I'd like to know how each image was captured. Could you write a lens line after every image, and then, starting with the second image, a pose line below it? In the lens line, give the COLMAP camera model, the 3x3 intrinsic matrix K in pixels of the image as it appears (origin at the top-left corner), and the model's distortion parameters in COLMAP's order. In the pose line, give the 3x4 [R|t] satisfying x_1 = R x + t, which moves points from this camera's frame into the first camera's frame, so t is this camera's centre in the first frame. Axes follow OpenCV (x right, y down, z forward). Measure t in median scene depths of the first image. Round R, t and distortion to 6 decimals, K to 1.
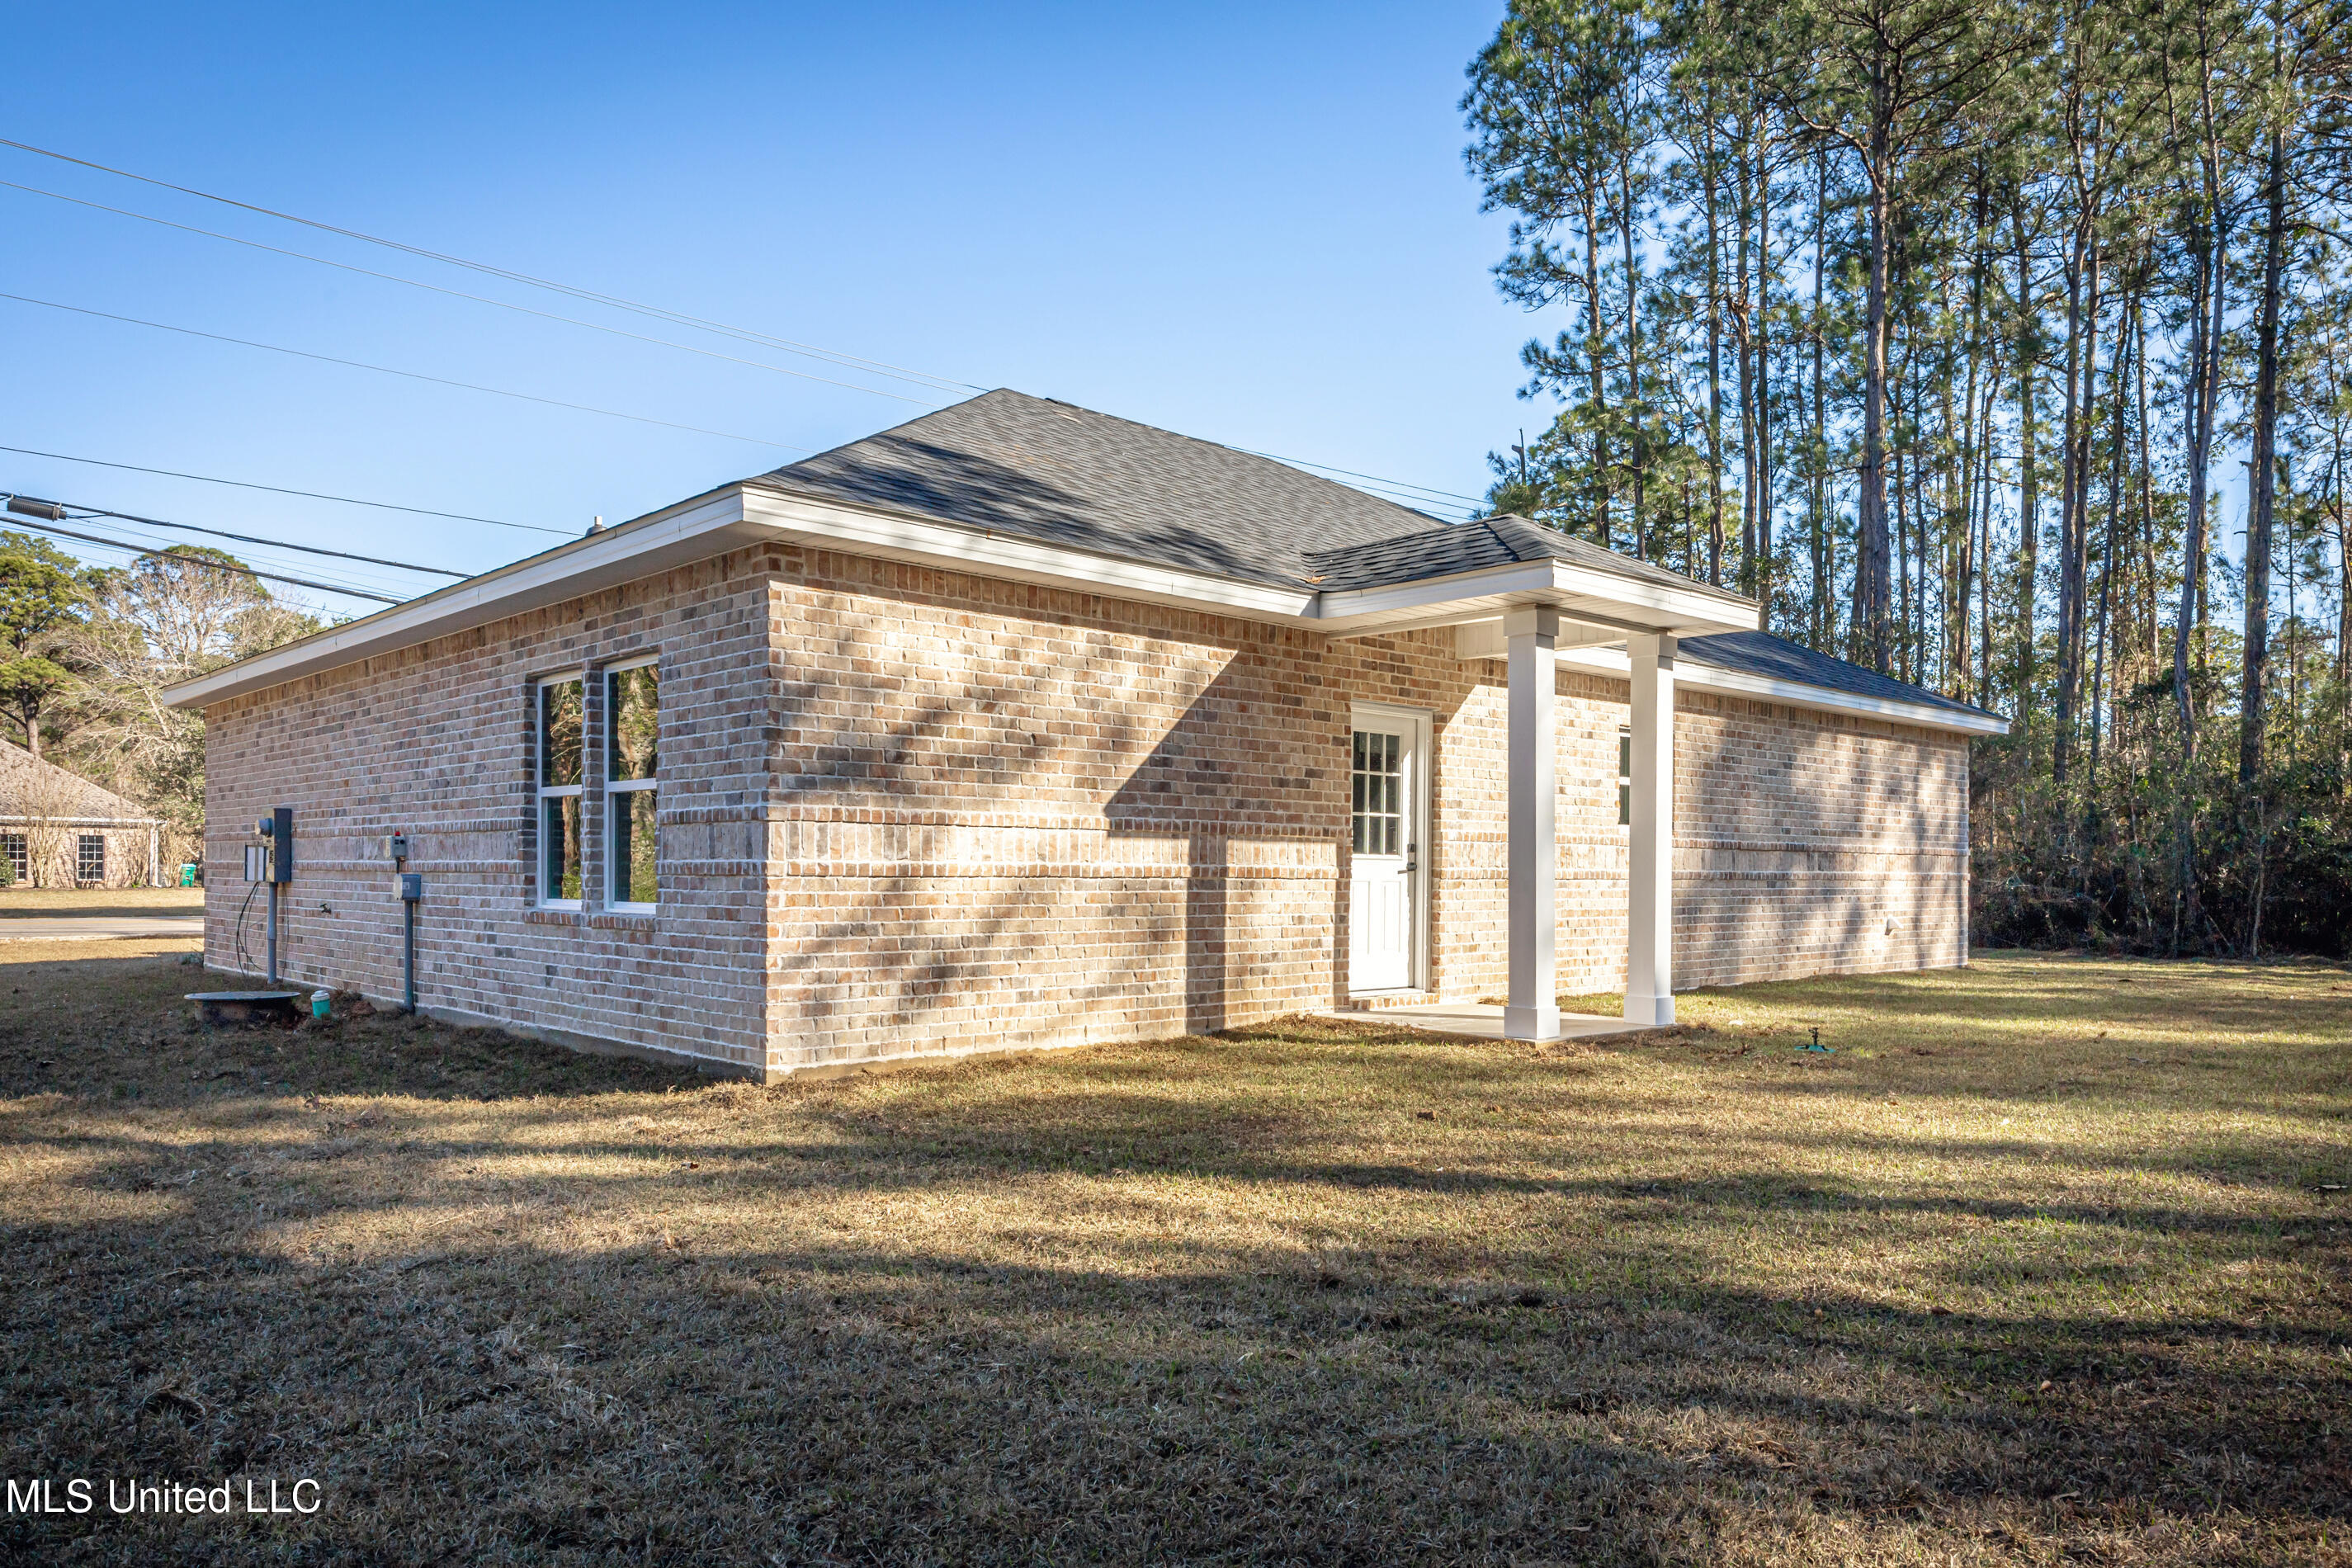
lens RADIAL K [[1645.4, 0, 1235.0], [0, 1645.4, 899.4], [0, 0, 1]] dist [0.001266, -0.001549]
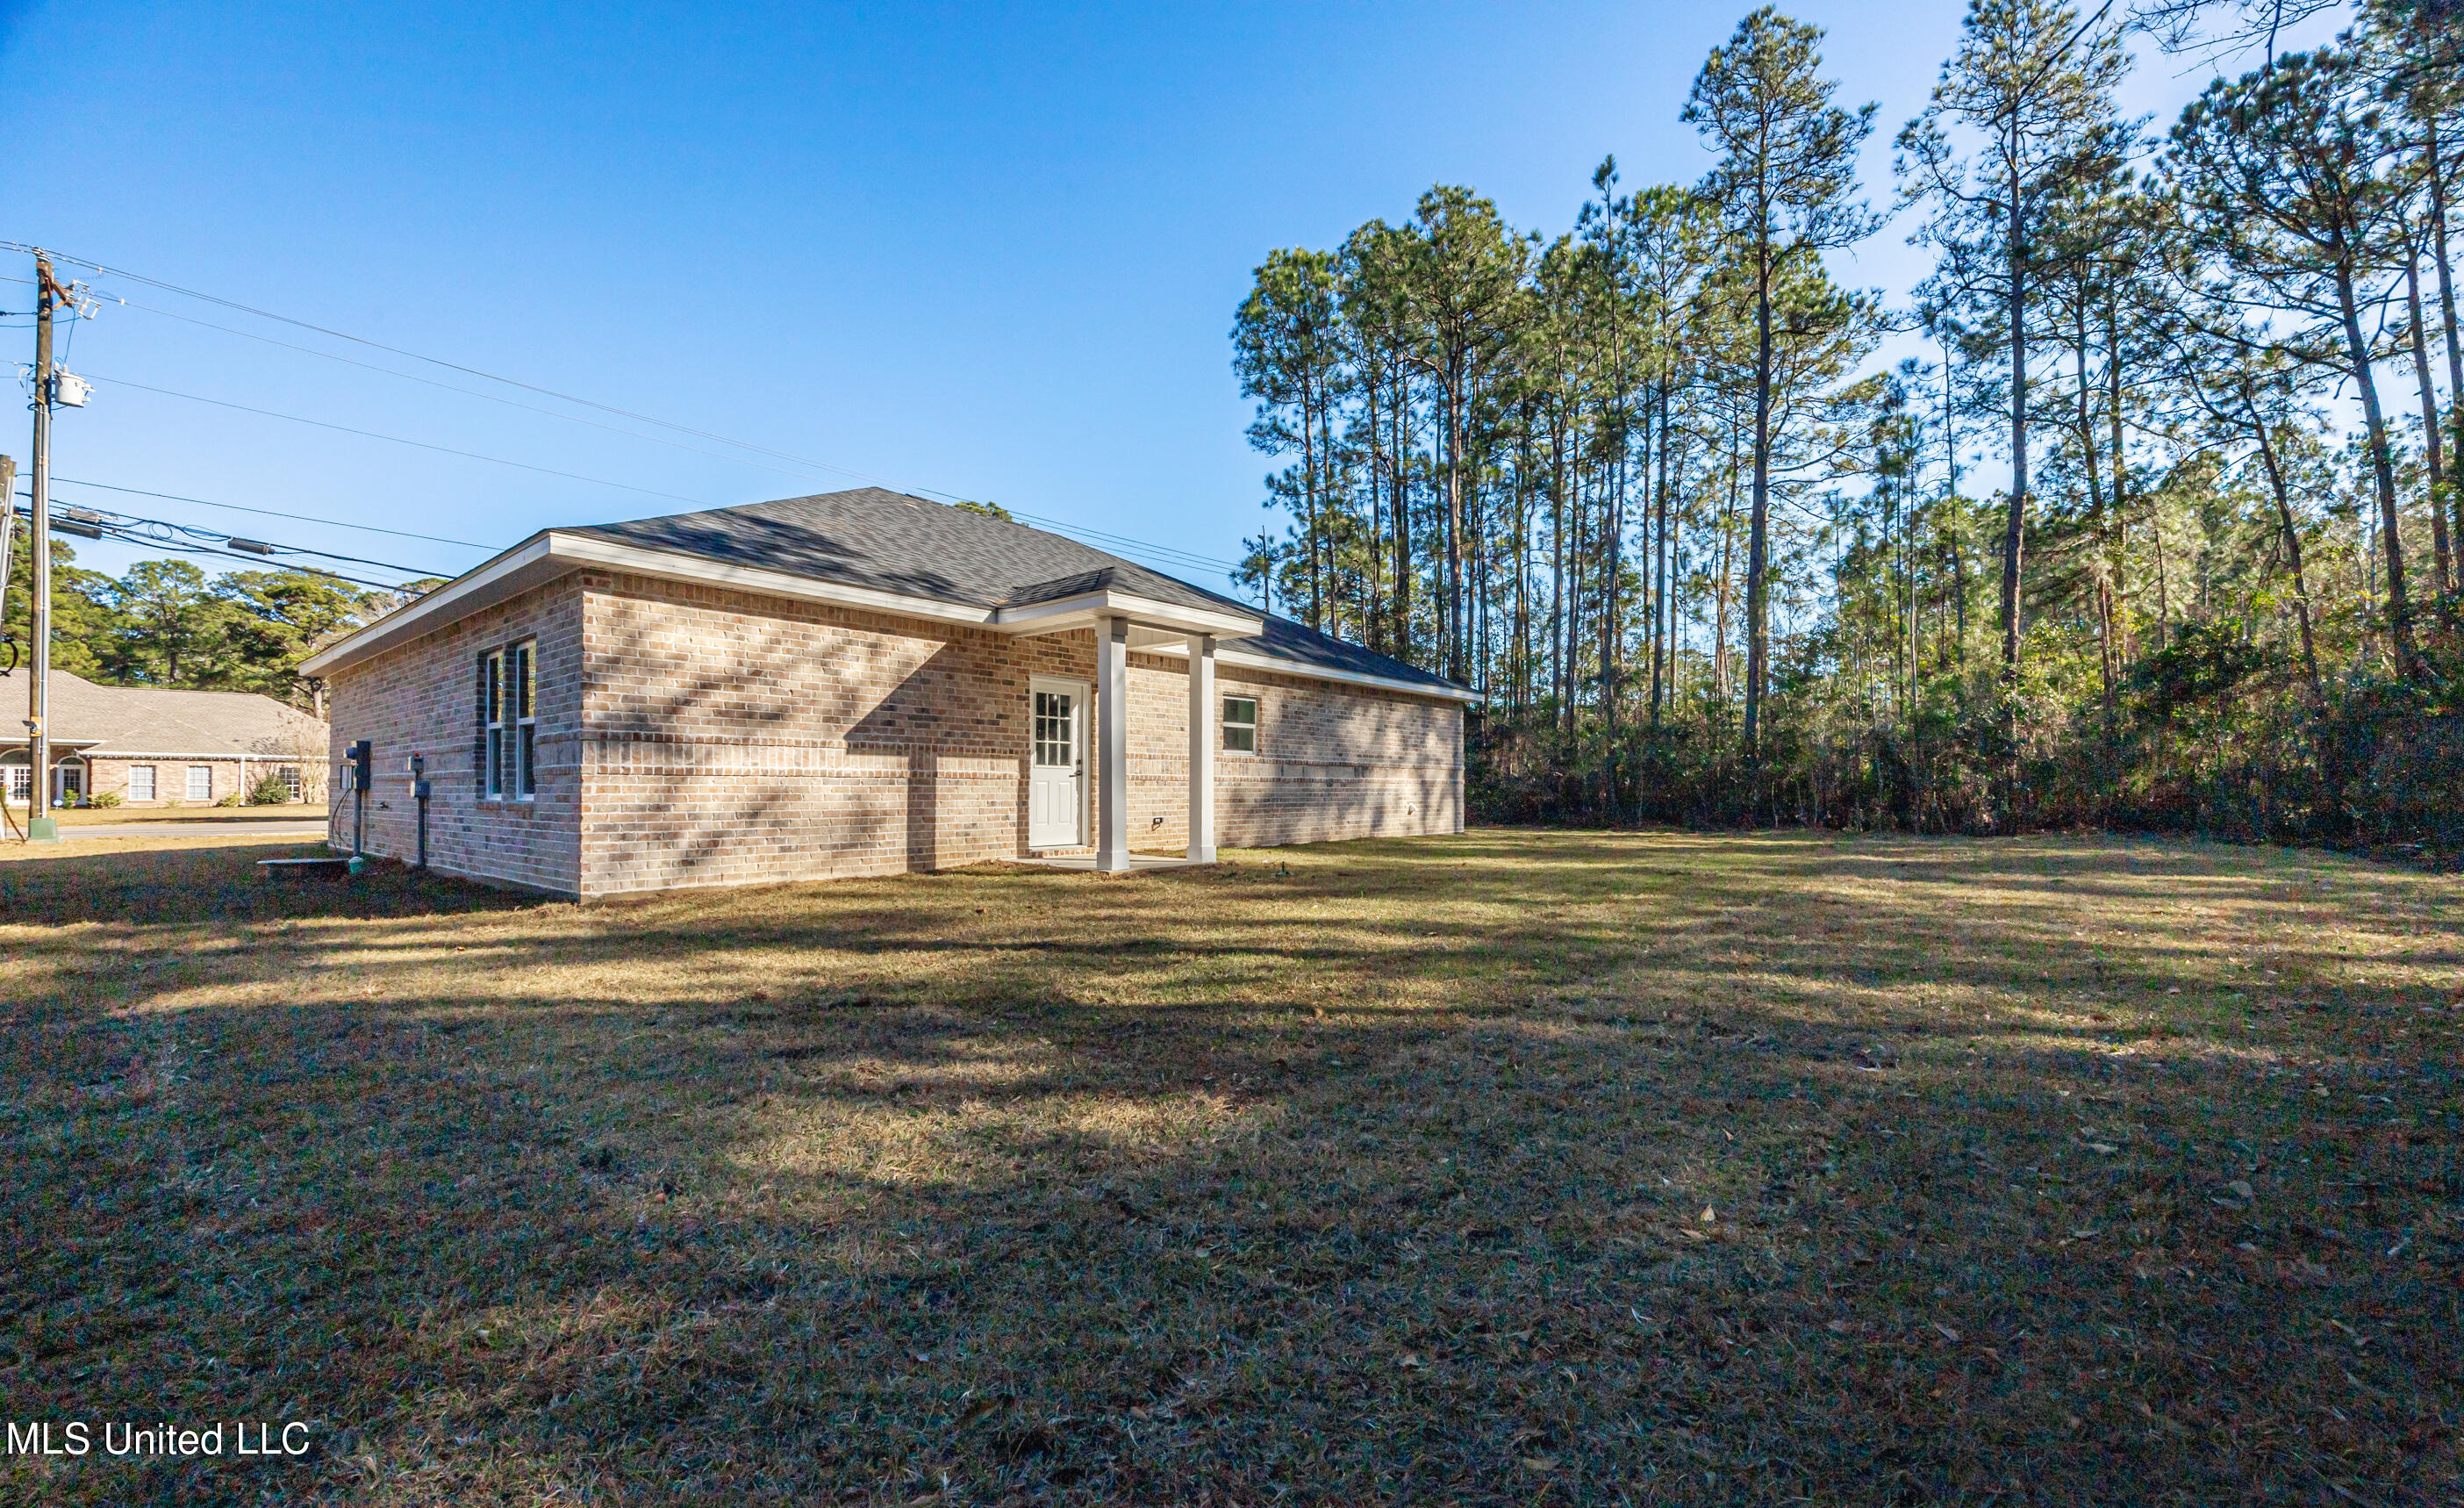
lens RADIAL K [[987.6, 0, 1286.7], [0, 987.6, 783.0], [0, 0, 1]] dist [0.000490, 0.000072]
pose [[0.990960, -0.005961, 0.134029, 0.201811], [0.009086, 0.999701, -0.022715, 0.017050], [-0.133853, 0.023728, 0.990717, -0.037954]]
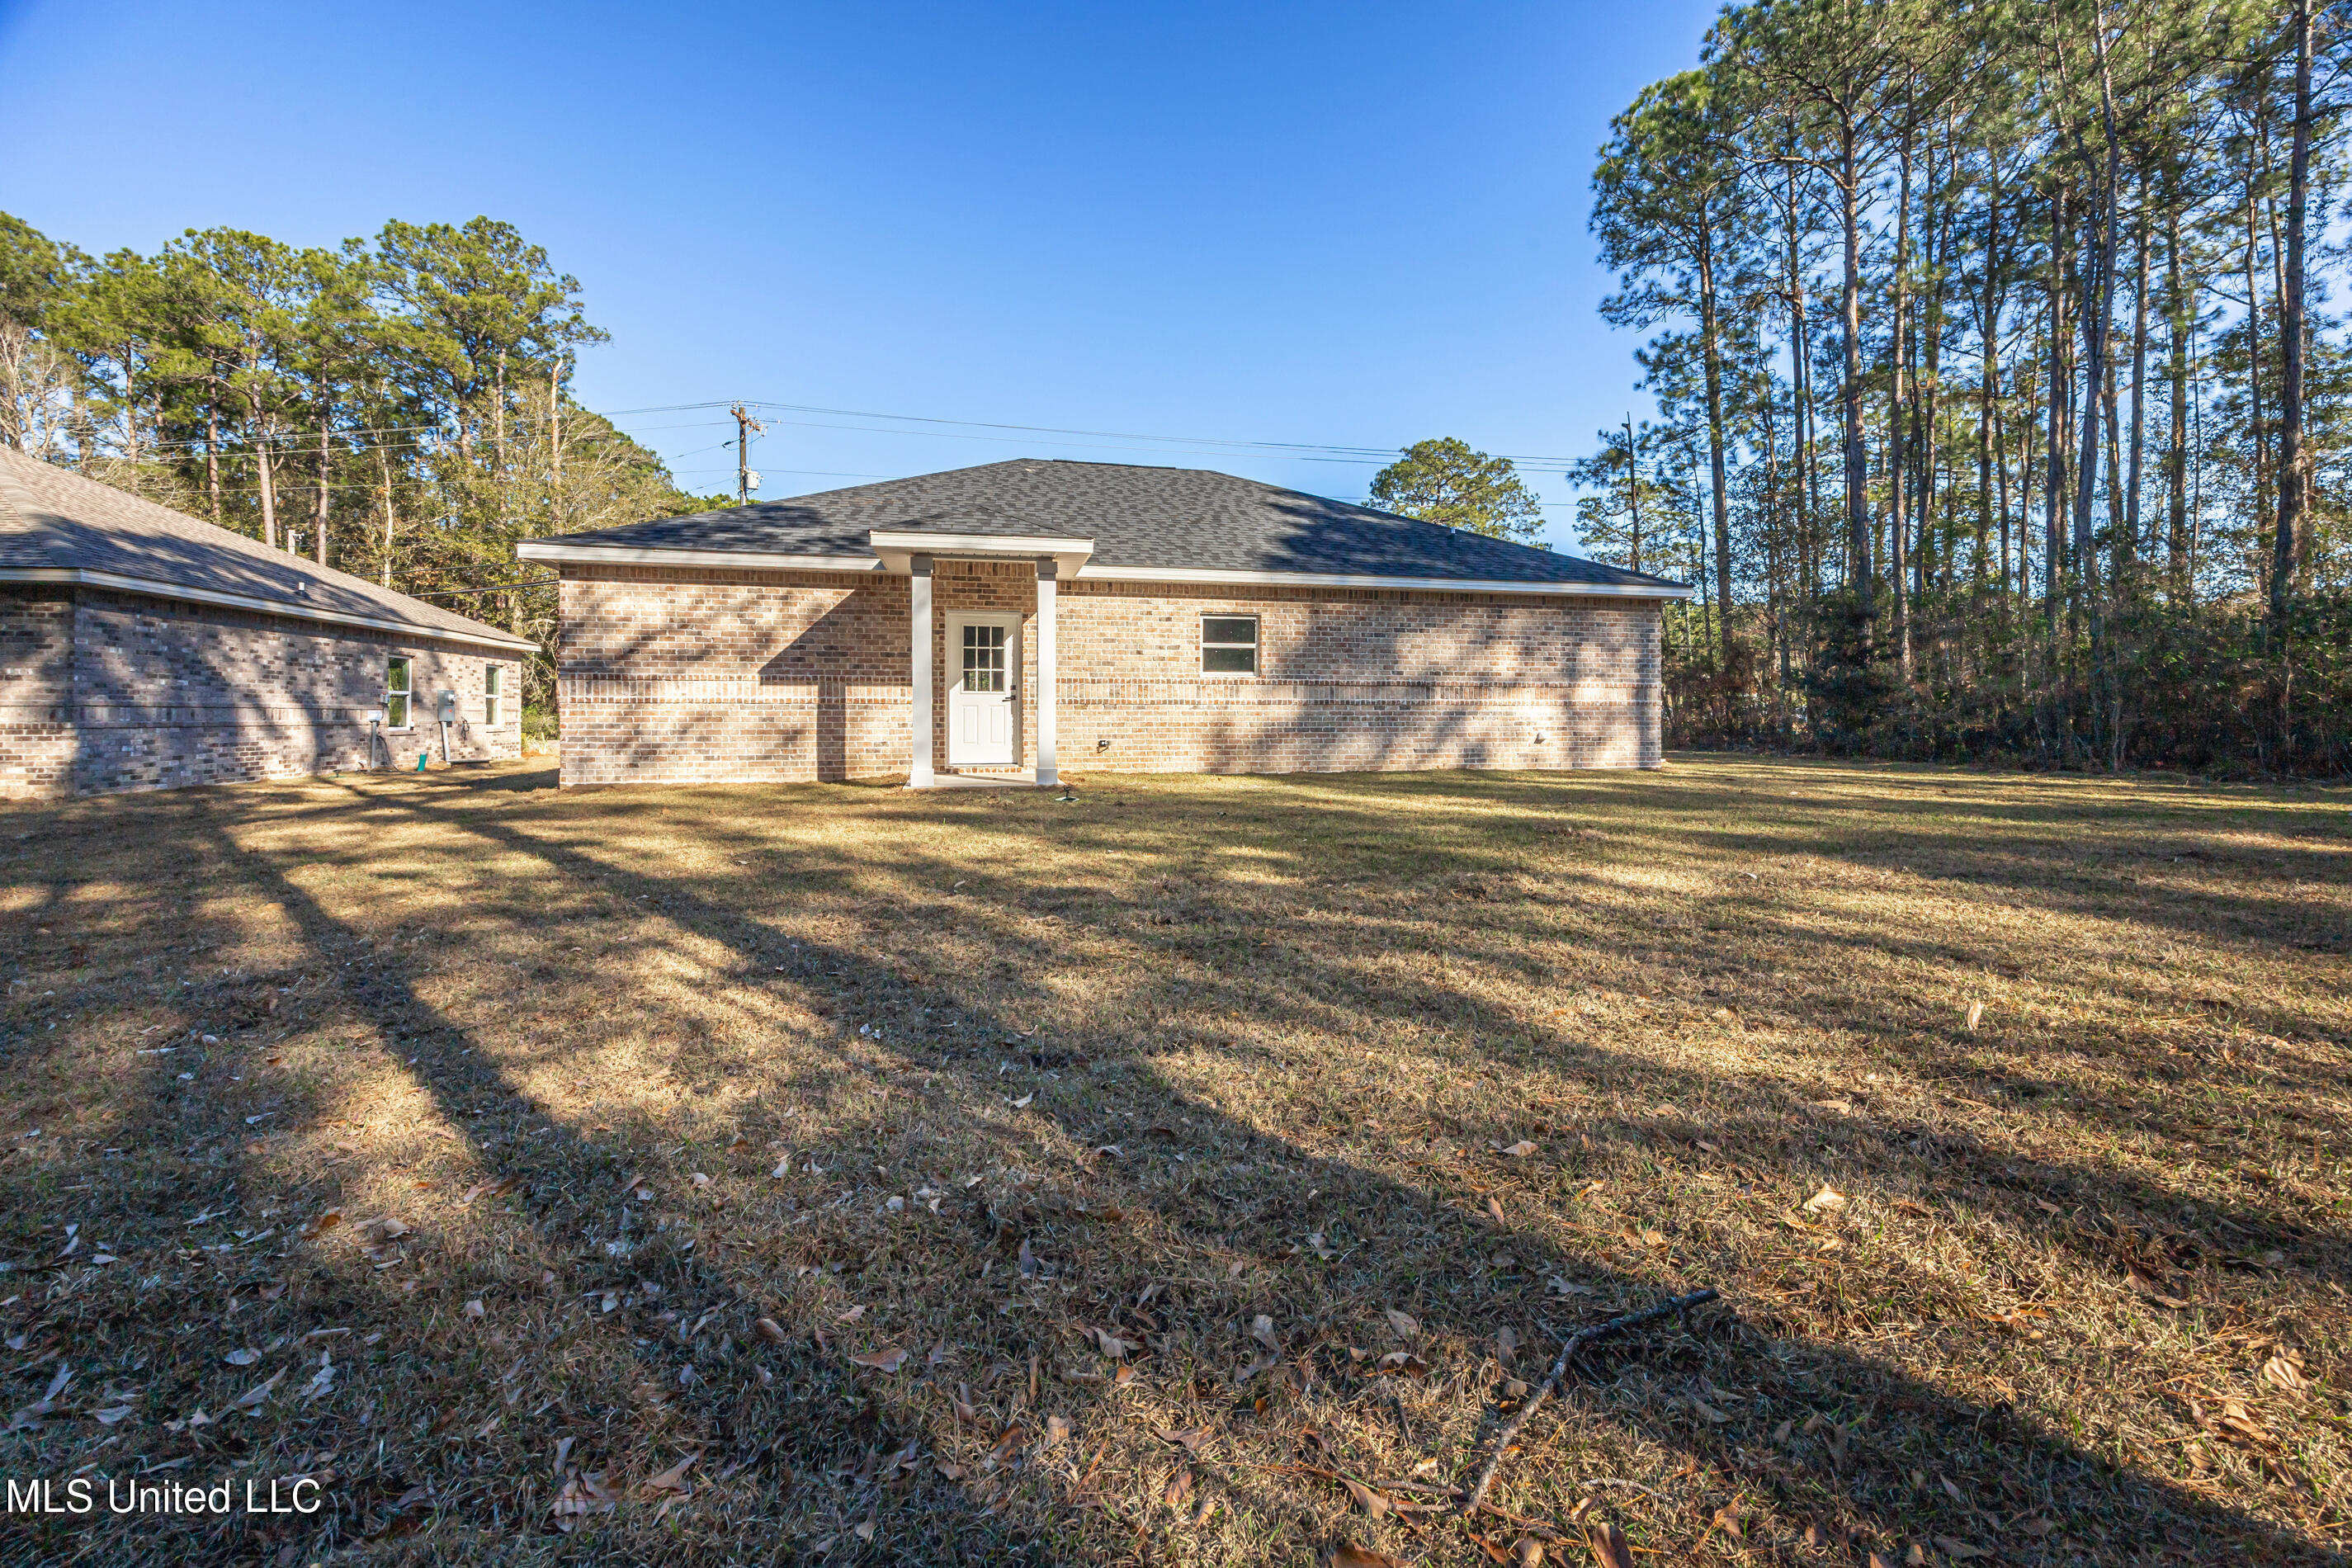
lens RADIAL K [[971.4, 0, 1184.3], [0, 971.4, 723.0], [0, 0, 1]] dist [-0.002218, -0.000289]
pose [[0.858988, -0.010013, -0.511899, 0.908605], [0.000129, 0.999813, -0.019340, 0.032081], [0.511996, 0.016547, 0.858828, 0.188715]]
